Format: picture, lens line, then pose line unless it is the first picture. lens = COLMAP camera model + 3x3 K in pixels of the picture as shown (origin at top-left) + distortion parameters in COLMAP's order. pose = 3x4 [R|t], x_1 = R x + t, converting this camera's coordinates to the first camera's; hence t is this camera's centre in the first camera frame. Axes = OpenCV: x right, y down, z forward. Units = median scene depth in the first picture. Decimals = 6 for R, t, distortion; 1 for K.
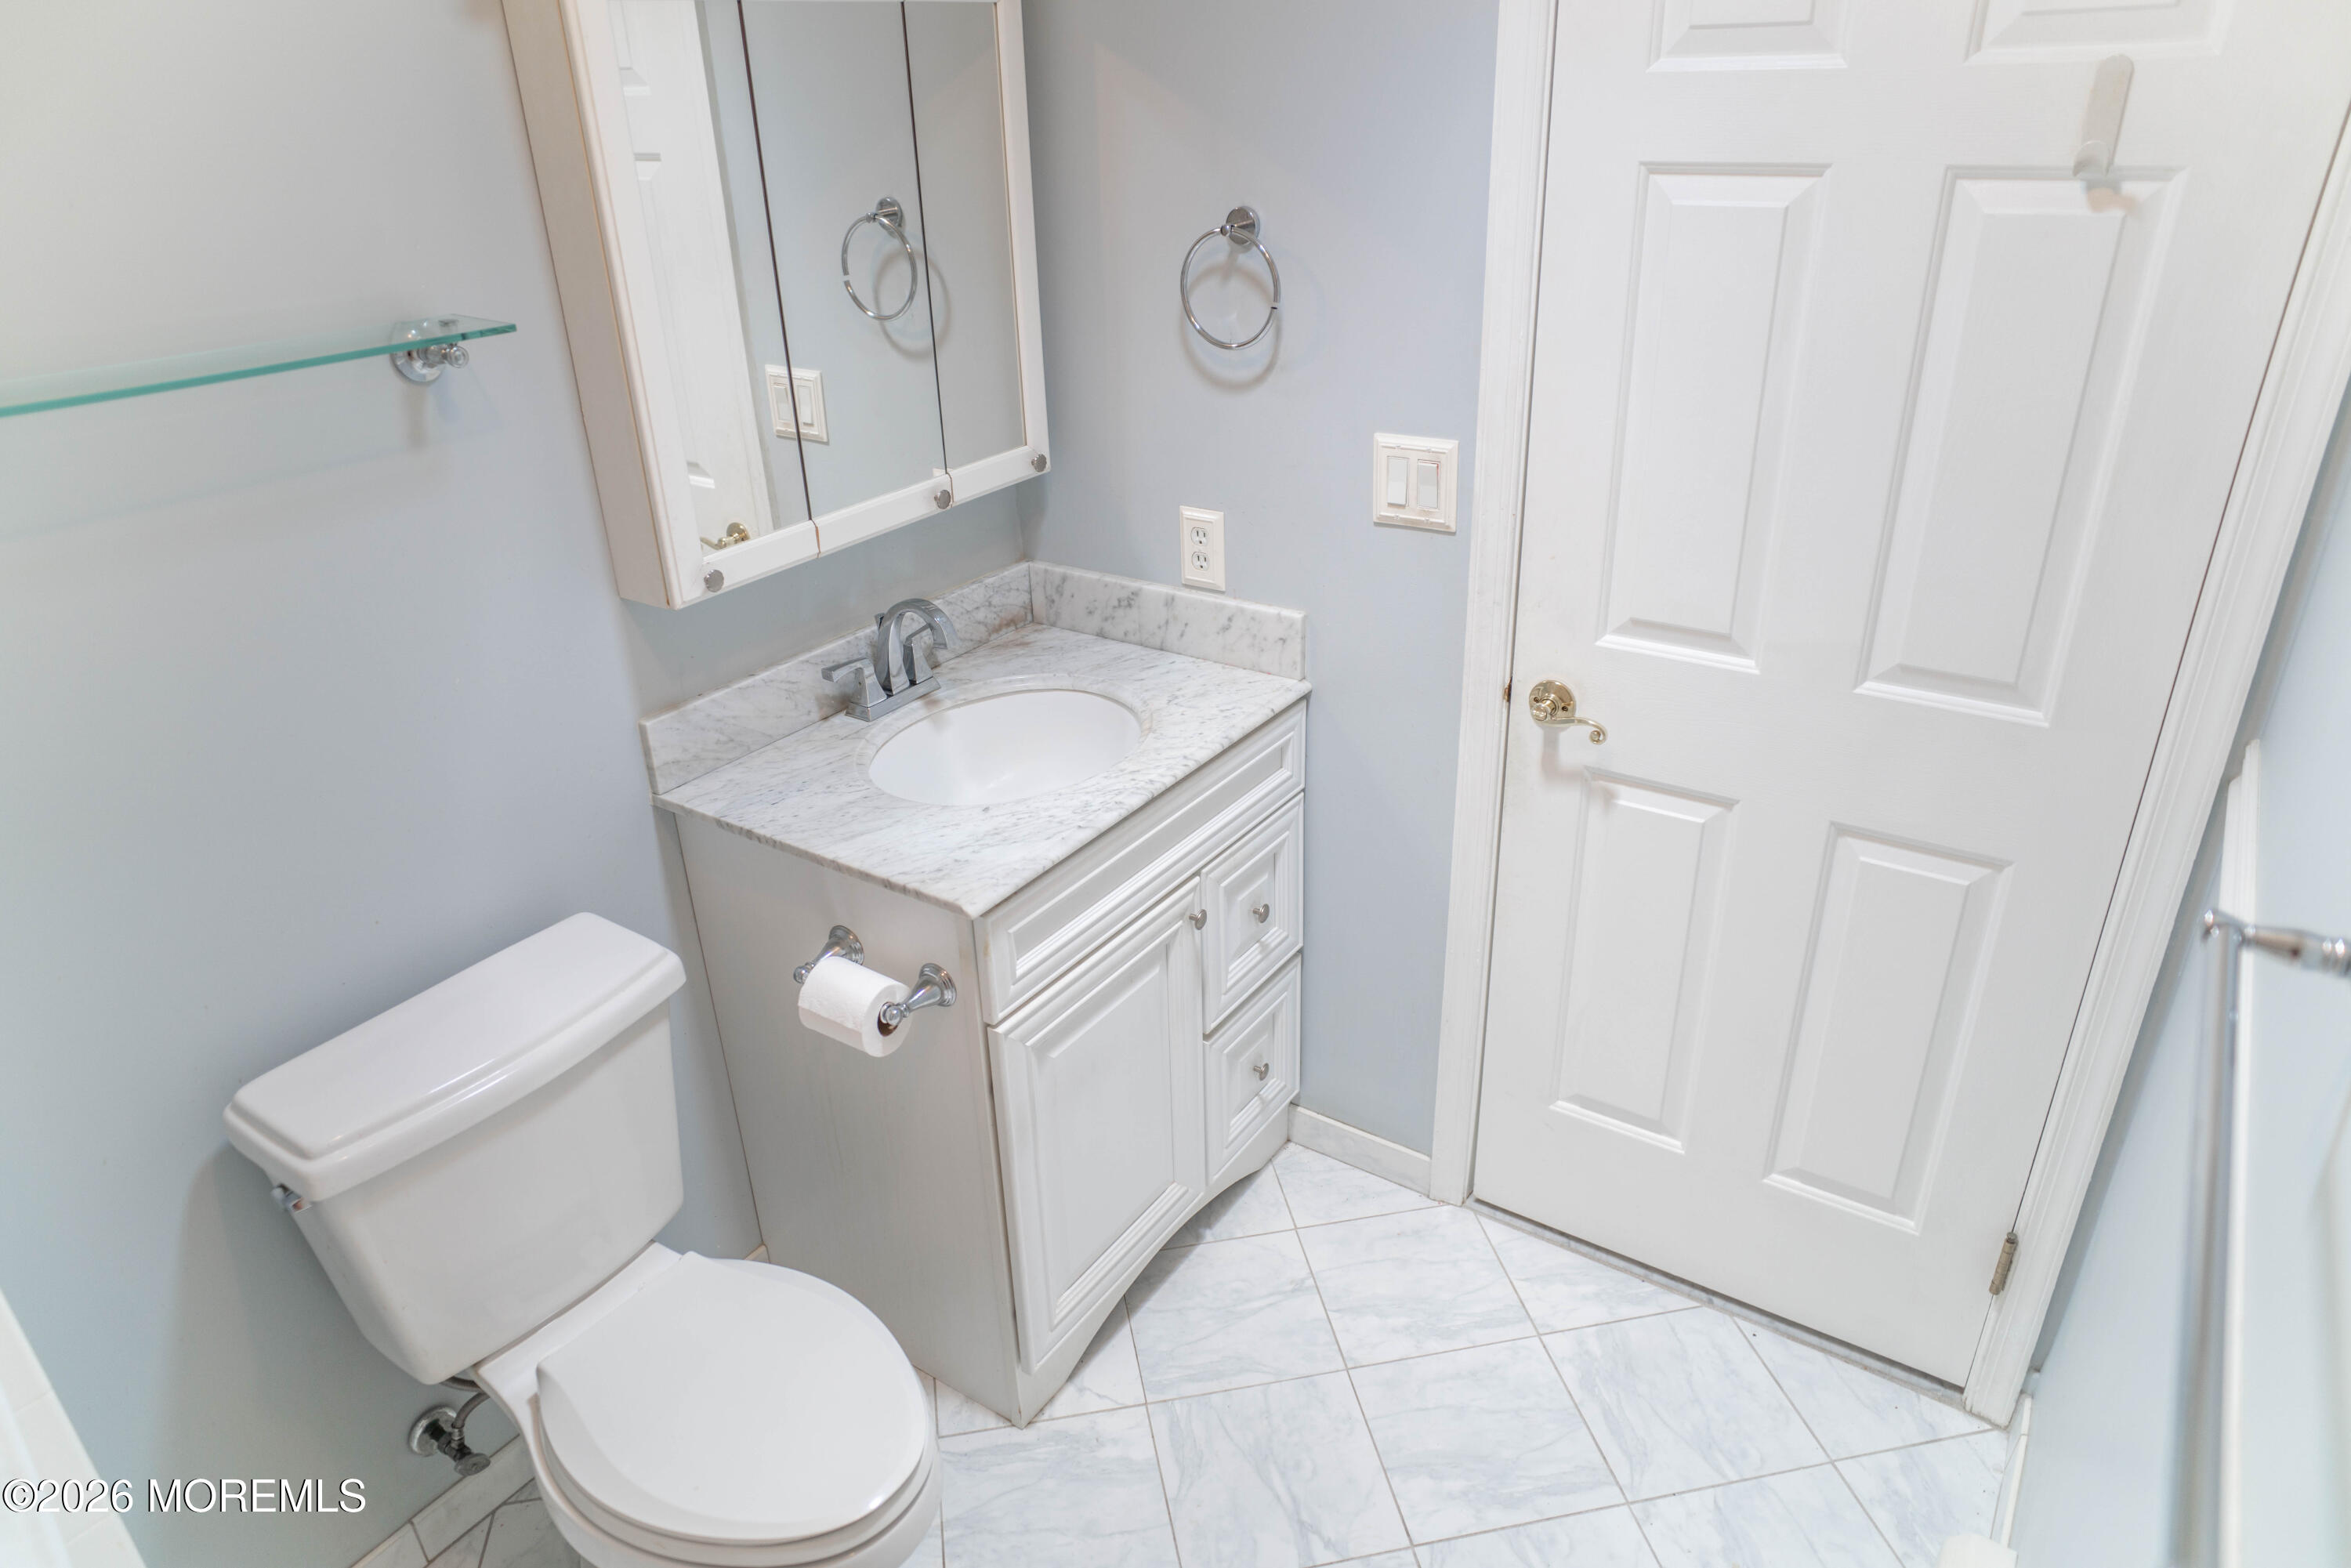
lens RADIAL K [[1449.2, 0, 1175.5], [0, 1449.2, 784.0], [0, 0, 1]] dist [-0.051347, 0.001027]
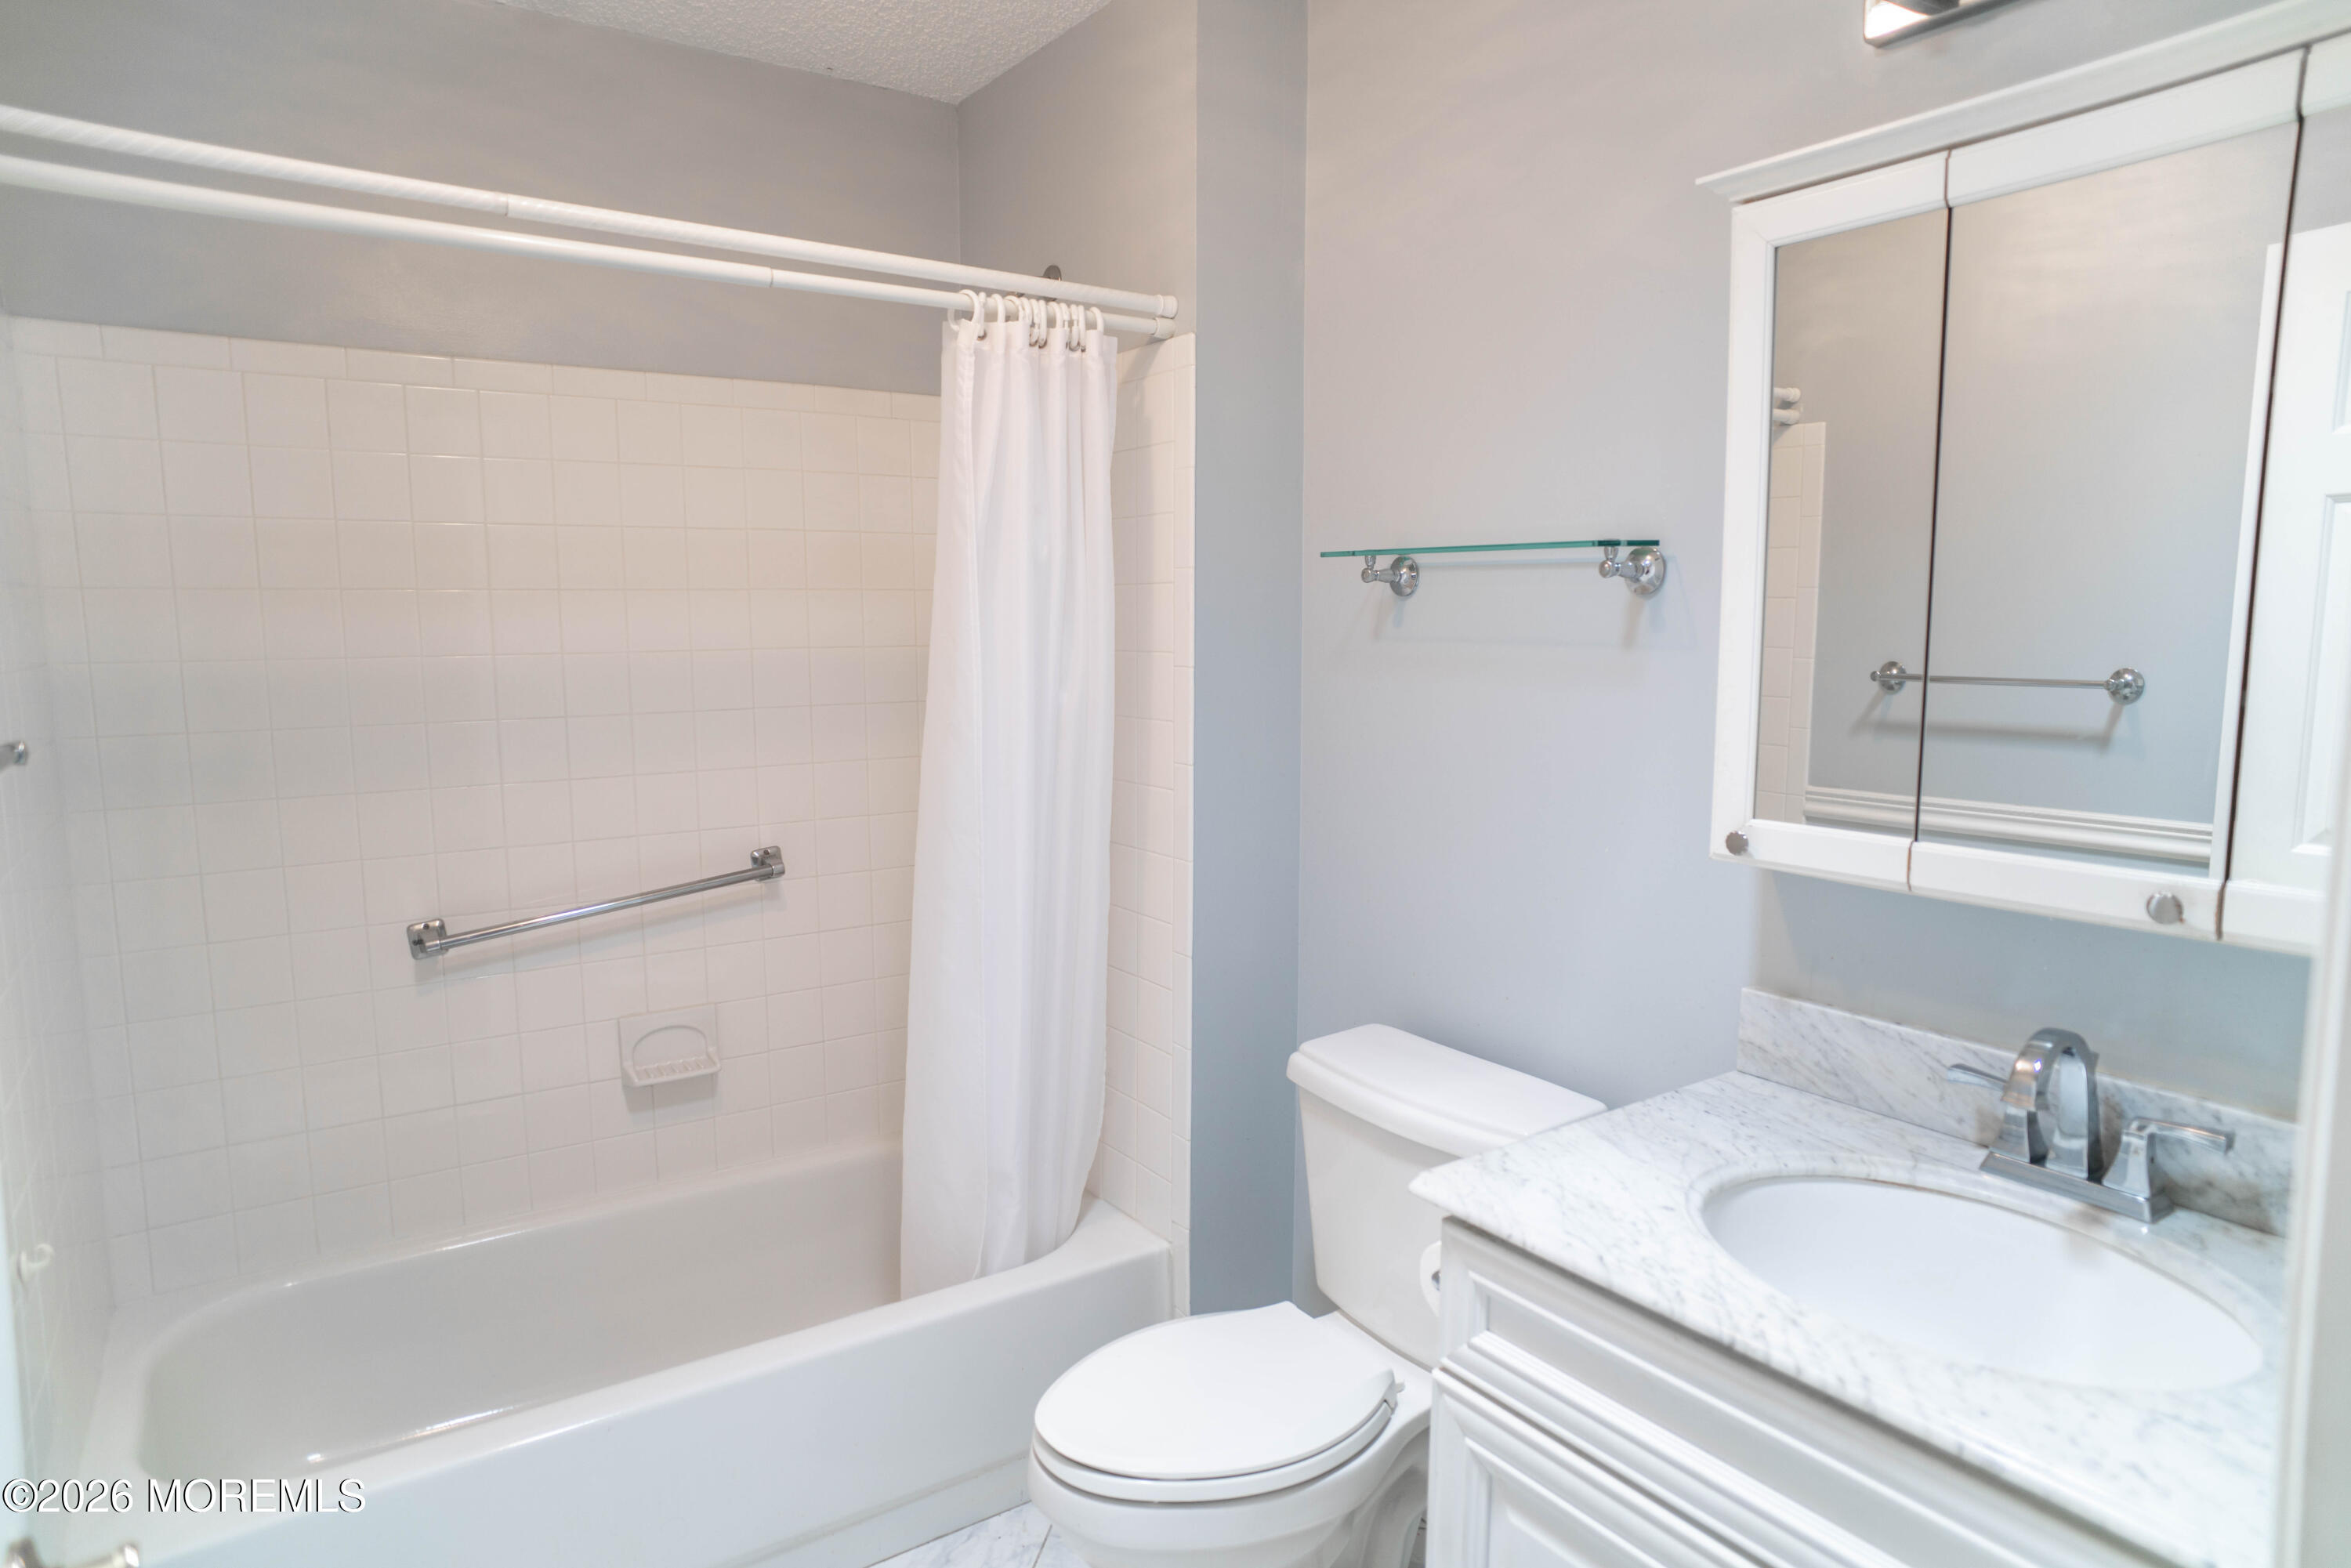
lens RADIAL K [[1369.5, 0, 1175.5], [0, 1369.5, 784.0], [0, 0, 1]] dist [-0.076037, 0.056515]
pose [[-0.359044, 0.142398, -0.922394, 0.524643], [-0.406324, 0.865872, 0.291835, -0.250588], [0.840231, 0.479572, -0.253026, 0.815430]]
